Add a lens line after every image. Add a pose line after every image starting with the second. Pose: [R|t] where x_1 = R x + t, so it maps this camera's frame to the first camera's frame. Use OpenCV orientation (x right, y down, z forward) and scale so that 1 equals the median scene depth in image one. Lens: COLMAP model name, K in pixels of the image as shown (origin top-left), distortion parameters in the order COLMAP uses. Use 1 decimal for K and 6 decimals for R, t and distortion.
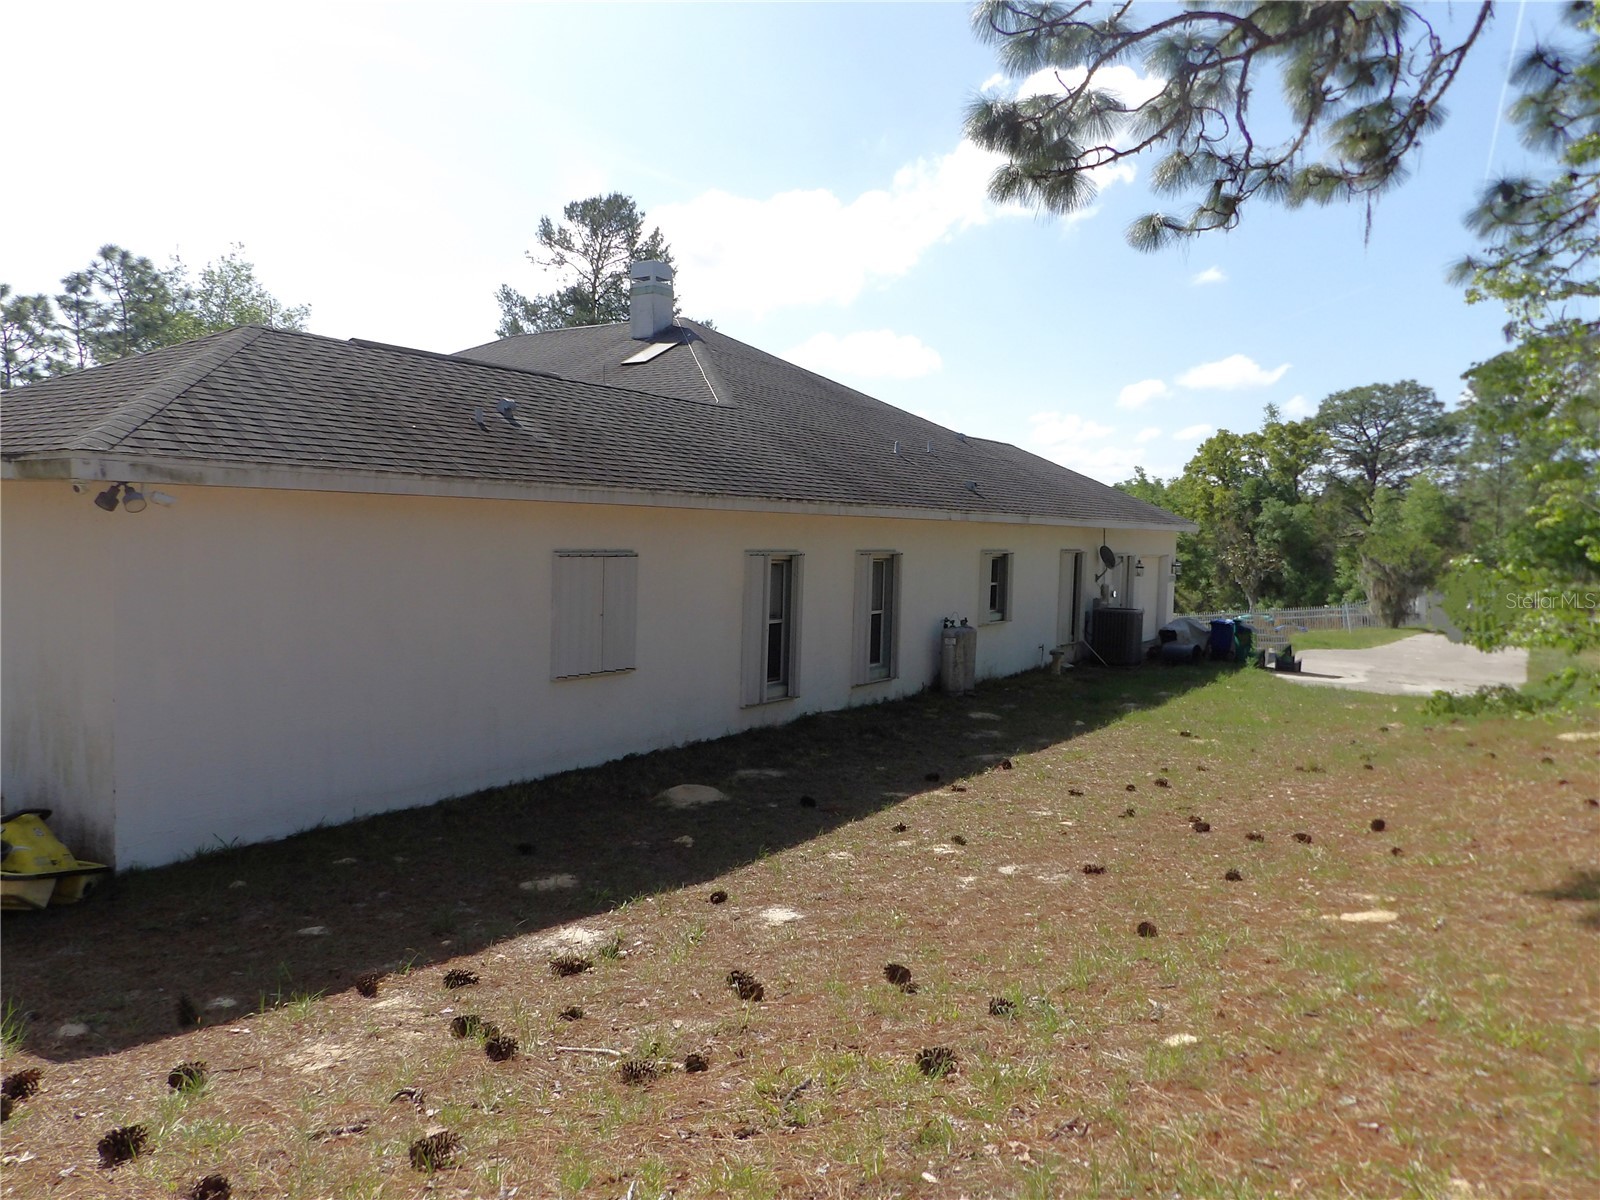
lens RADIAL K [[1144.9, 0, 800.6], [0, 1144.9, 596.4], [0, 0, 1]] dist [-0.022814, 0.031041]
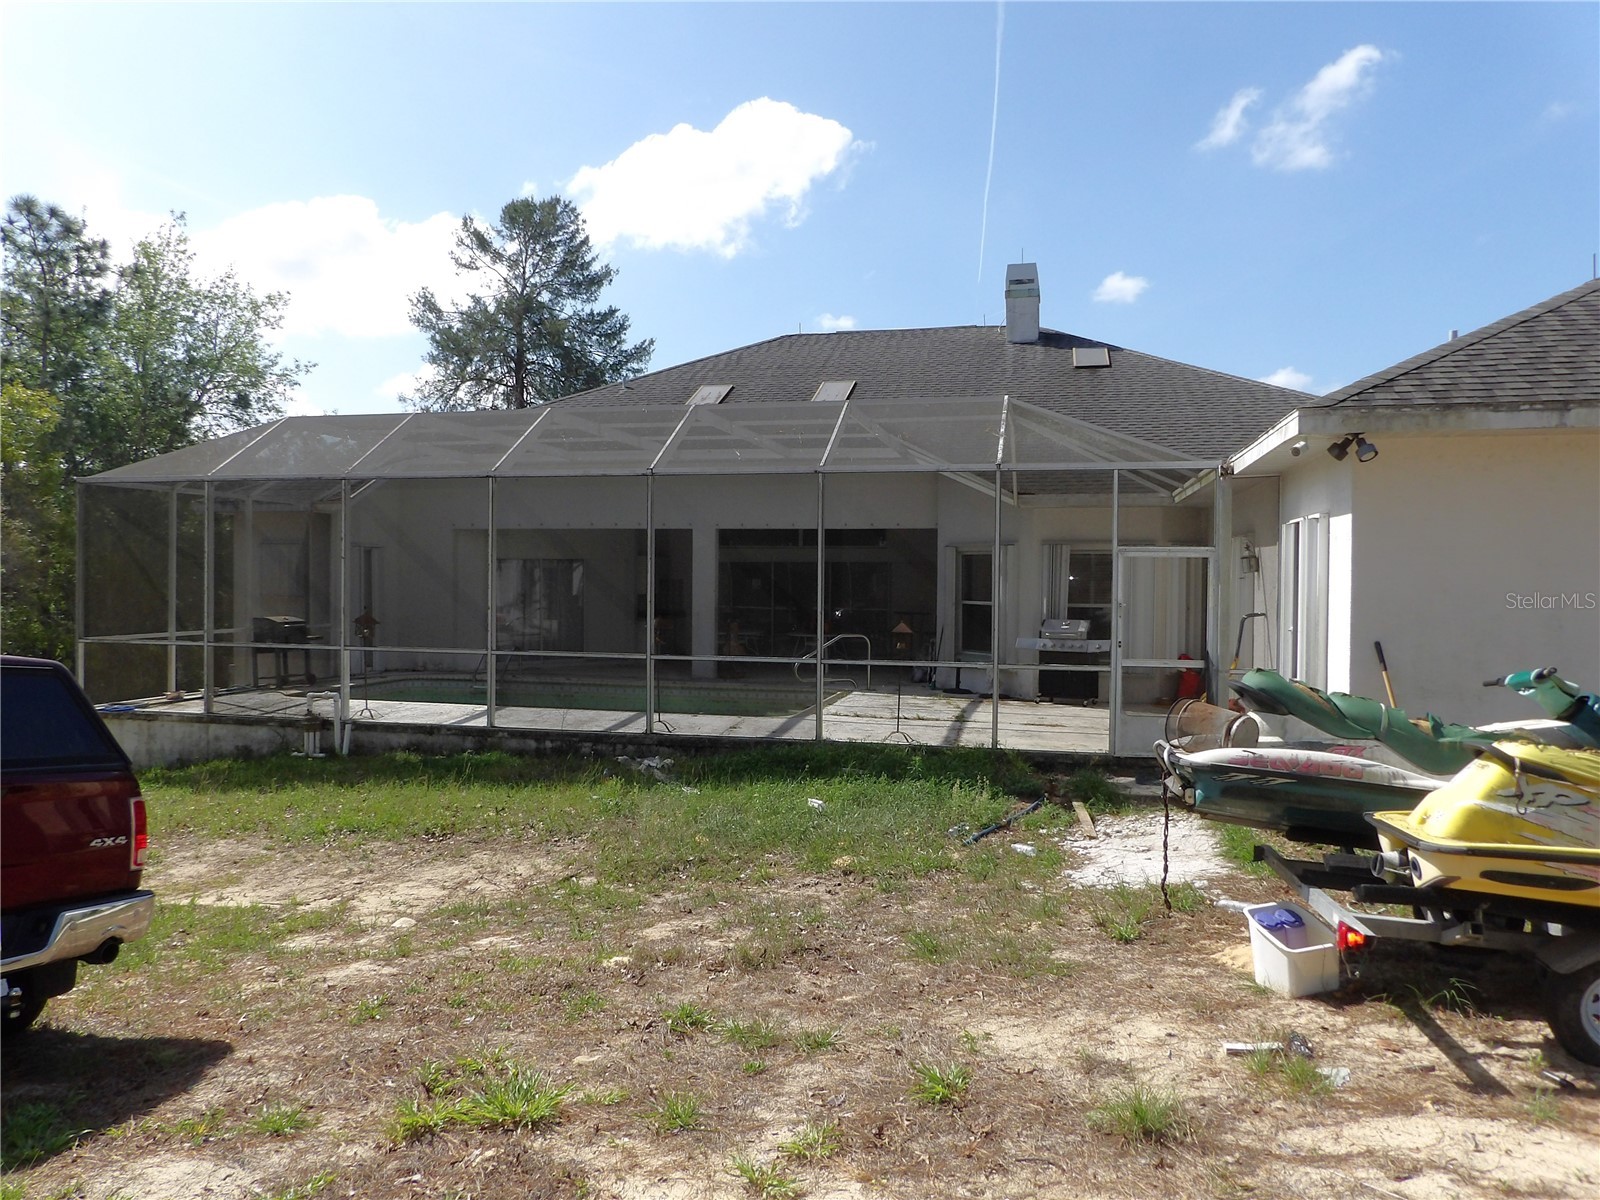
lens RADIAL K [[1144.9, 0, 796.6], [0, 1144.9, 593.9], [0, 0, 1]] dist [-0.022814, 0.031041]
pose [[0.936331, -0.026614, 0.350108, -0.306013], [0.040205, 0.998691, -0.031608, 0.002585], [-0.348809, 0.043671, 0.936176, 0.085704]]
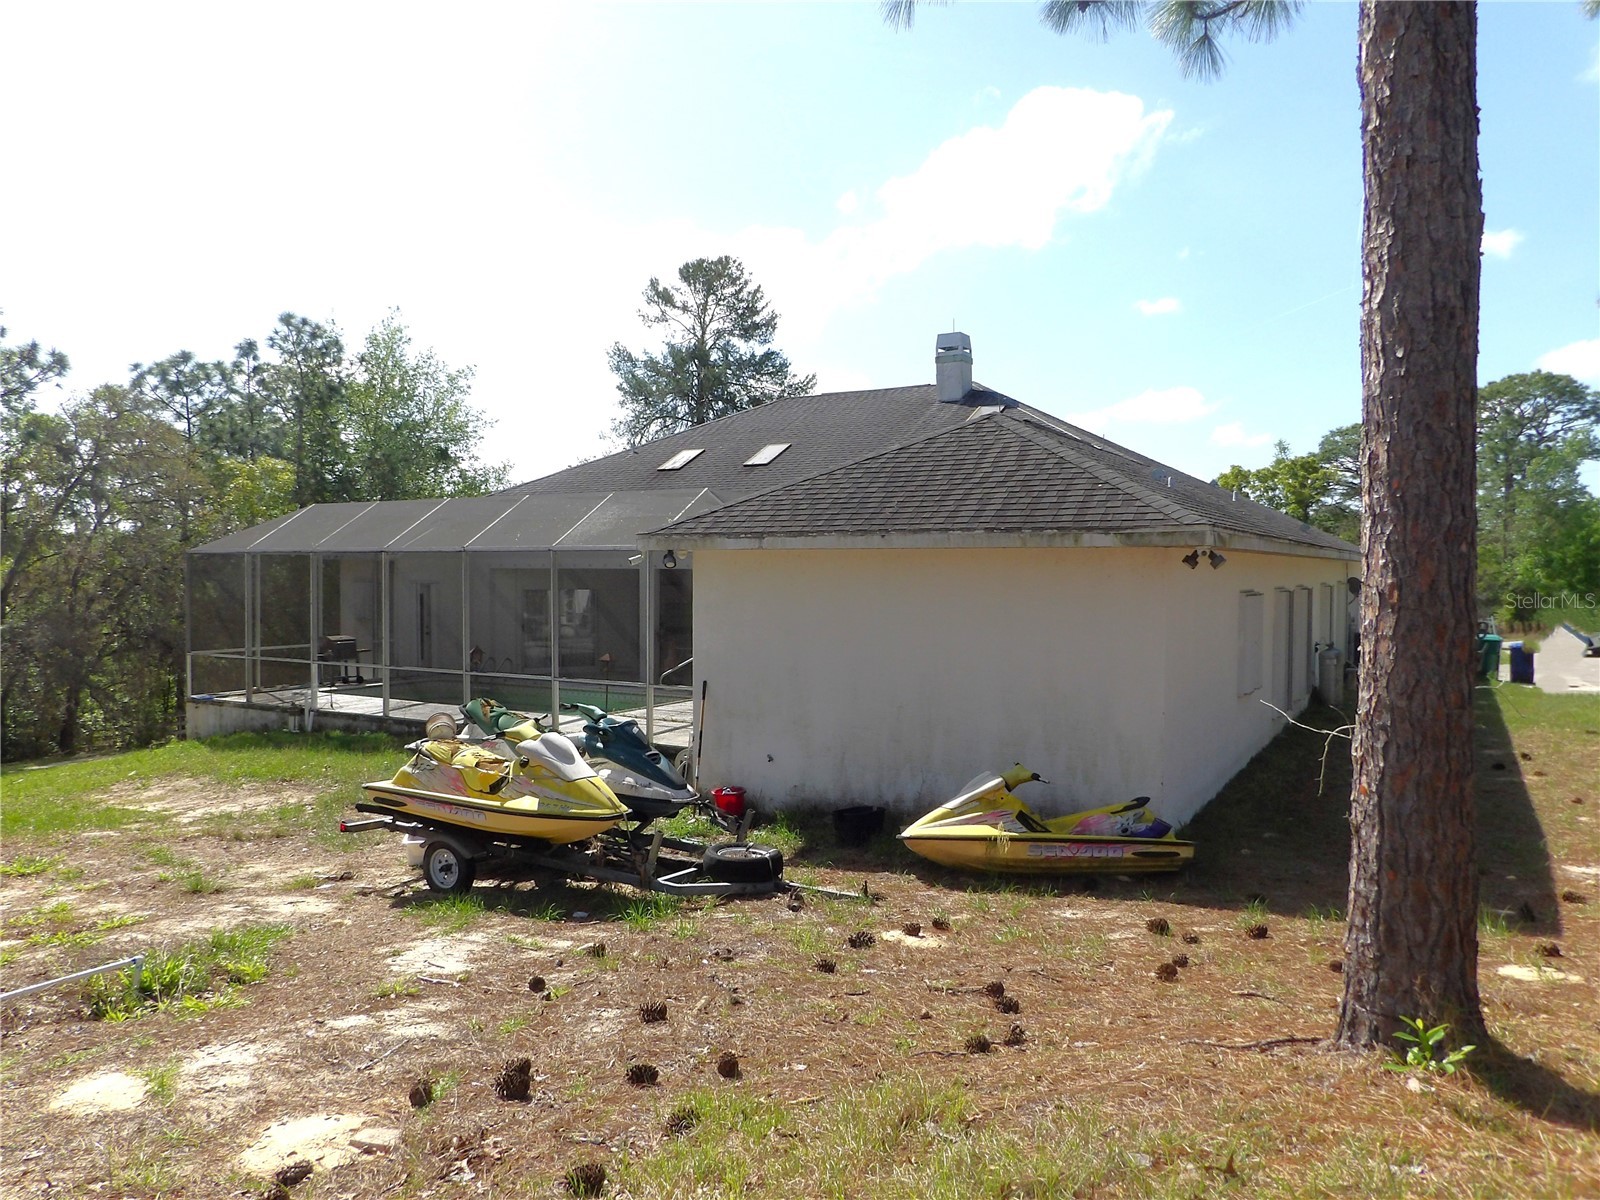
lens RADIAL K [[1144.9, 0, 804.7], [0, 1144.9, 605.6], [0, 0, 1]] dist [-0.022814, 0.031041]
pose [[0.996886, -0.028801, 0.073403, -0.171455], [0.030731, 0.999207, -0.025302, -0.001724], [-0.072616, 0.027479, 0.996981, -0.043410]]
